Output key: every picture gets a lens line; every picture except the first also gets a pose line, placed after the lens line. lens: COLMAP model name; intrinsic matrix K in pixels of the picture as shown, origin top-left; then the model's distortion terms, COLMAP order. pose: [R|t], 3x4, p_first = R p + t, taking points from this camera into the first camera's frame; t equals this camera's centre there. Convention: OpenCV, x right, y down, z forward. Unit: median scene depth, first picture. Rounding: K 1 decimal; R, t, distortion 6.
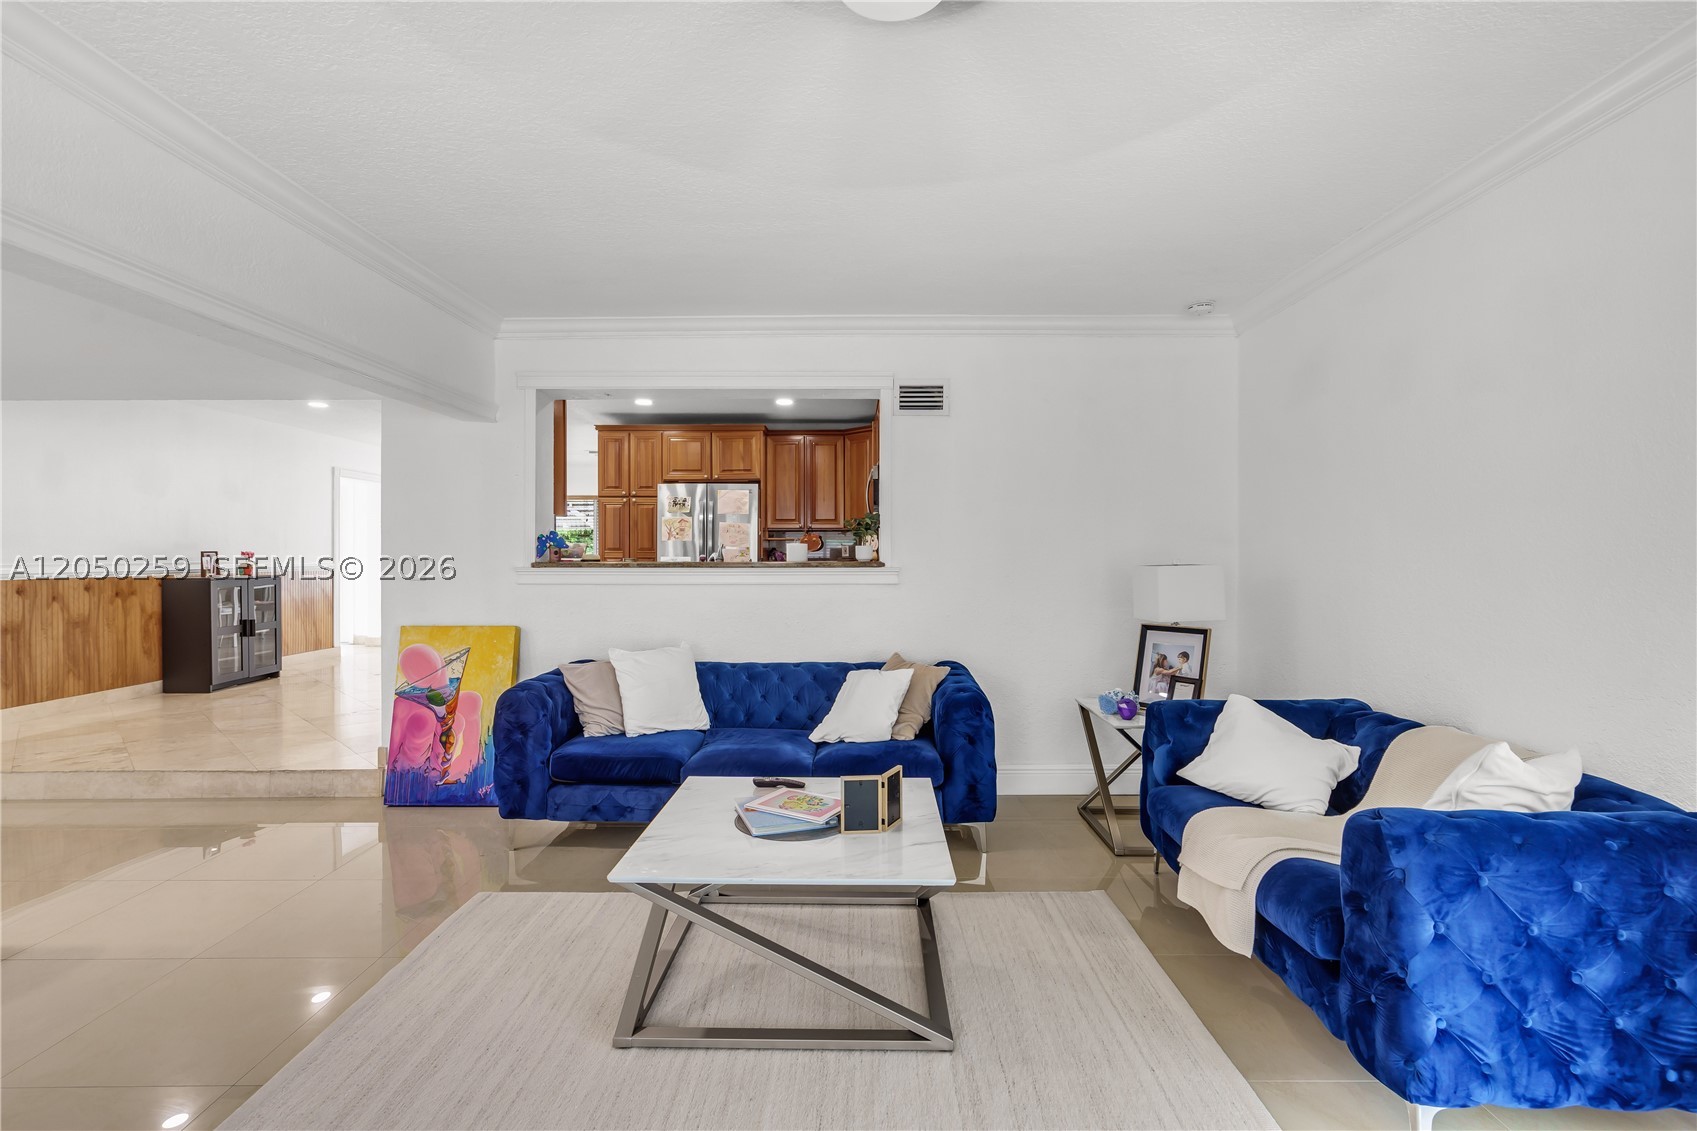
lens RADIAL K [[787.1, 0, 848.5], [0, 787.1, 555.3], [0, 0, 1]] dist [-0.001004, 0.000677]
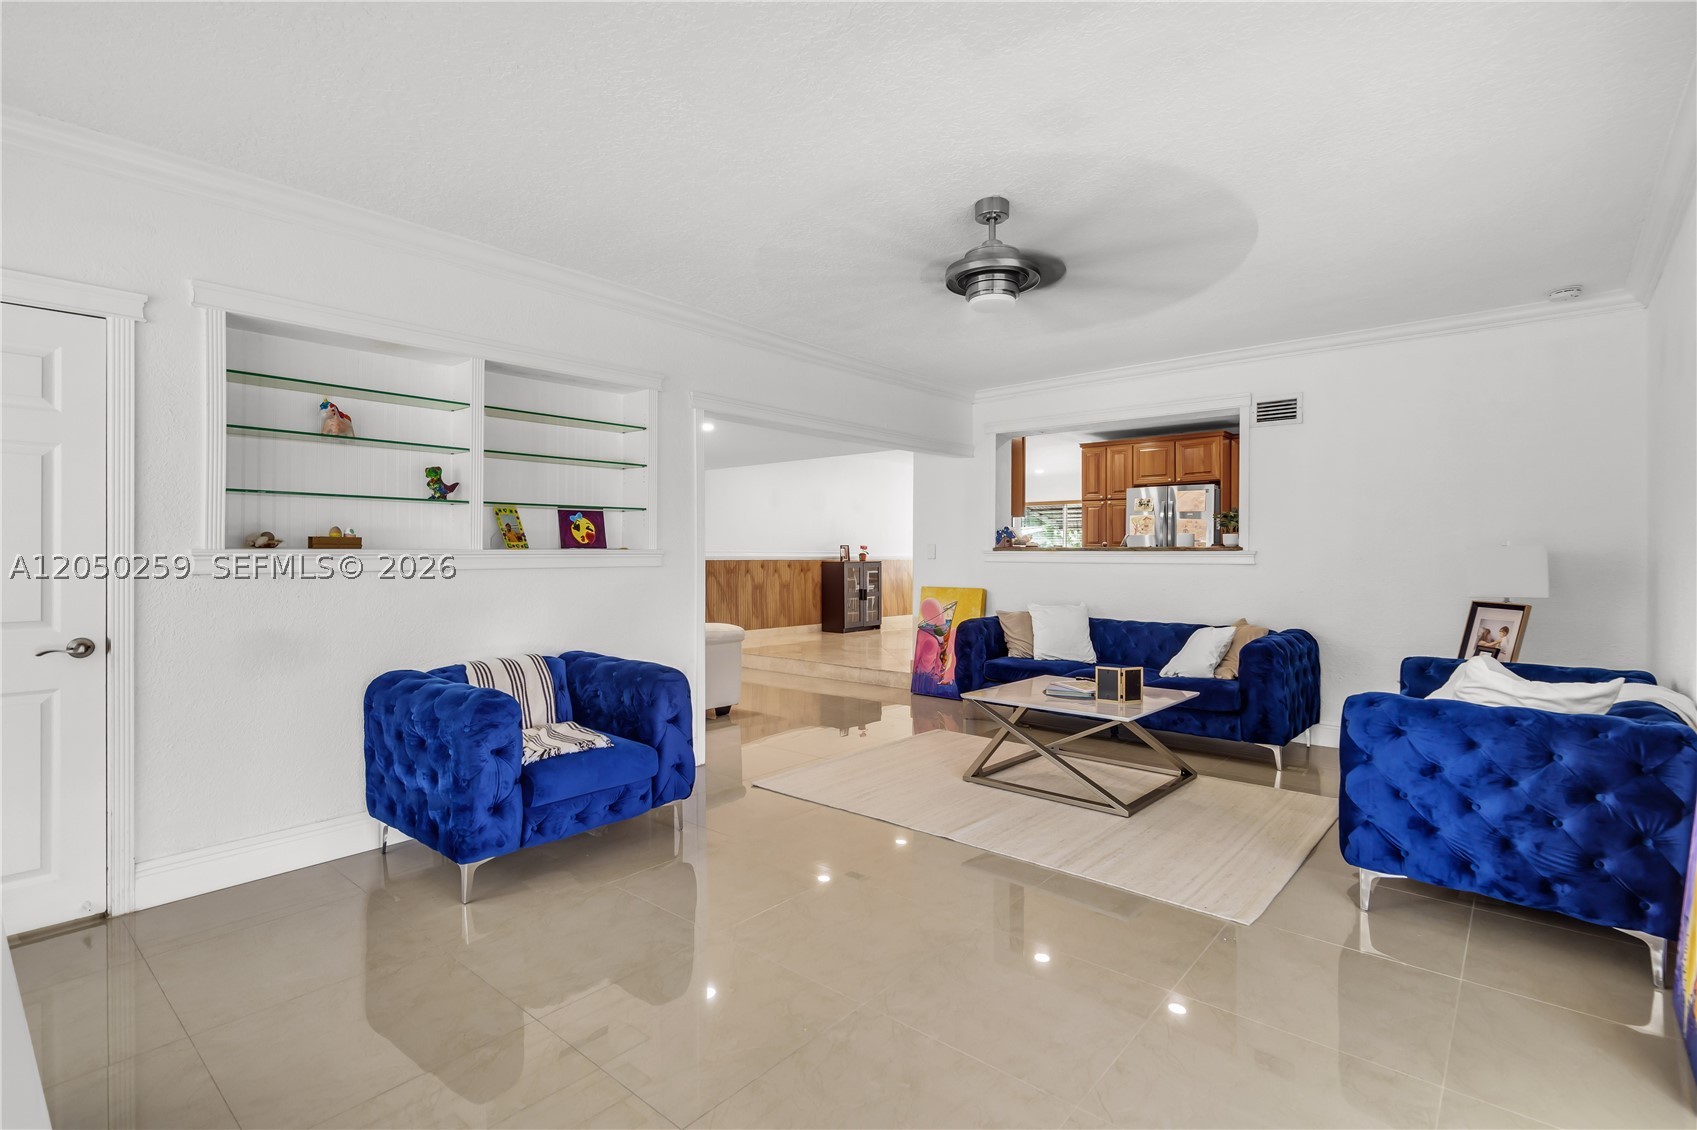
lens RADIAL K [[796.4, 0, 820.0], [0, 796.4, 559.2], [0, 0, 1]] dist [0.000477, -0.000049]
pose [[0.737635, 0.008491, -0.675147, 0.405398], [-0.007786, 0.999961, 0.004069, 0.028800], [0.675155, 0.002255, 0.737672, -0.377249]]
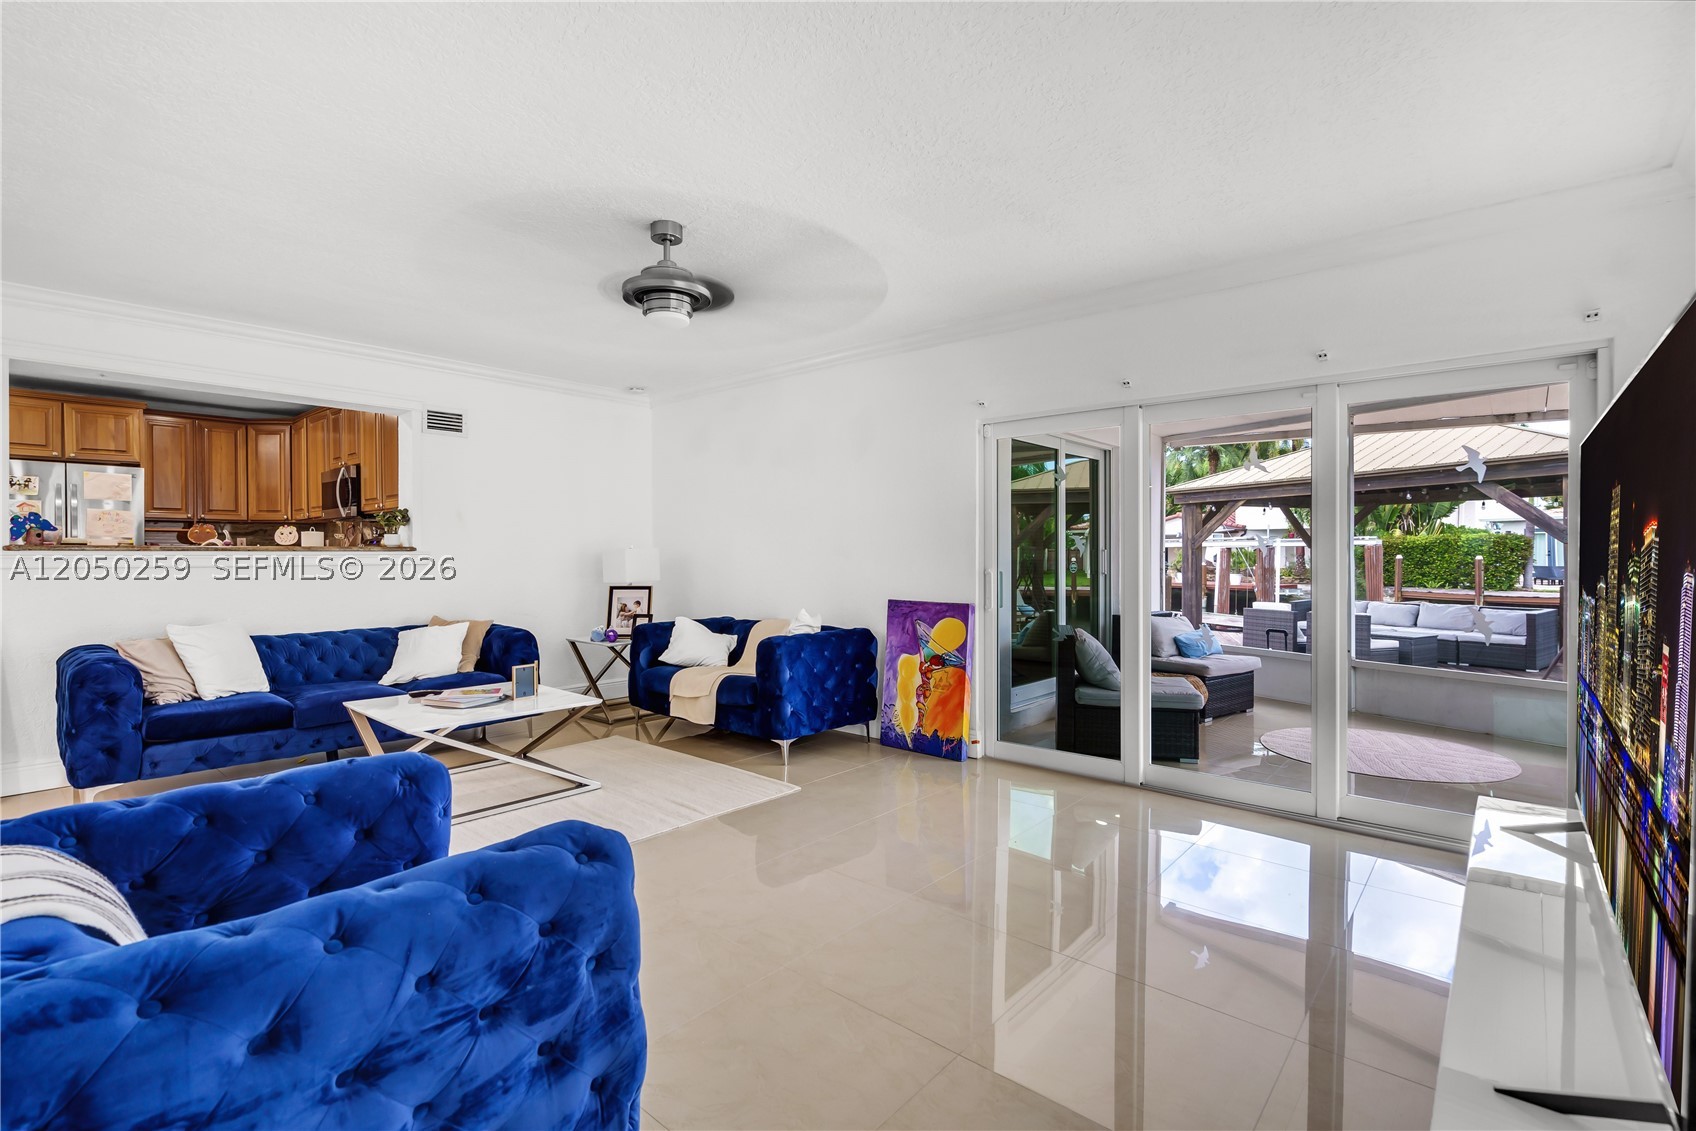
lens RADIAL K [[803.9, 0, 850.0], [0, 803.9, 572.6], [0, 0, 1]] dist [-0.000562, 0.000246]
pose [[0.658376, -0.016671, 0.752504, -0.475945], [0.004912, 0.999829, 0.017853, 0.030488], [-0.752673, -0.008058, 0.658345, -0.389183]]
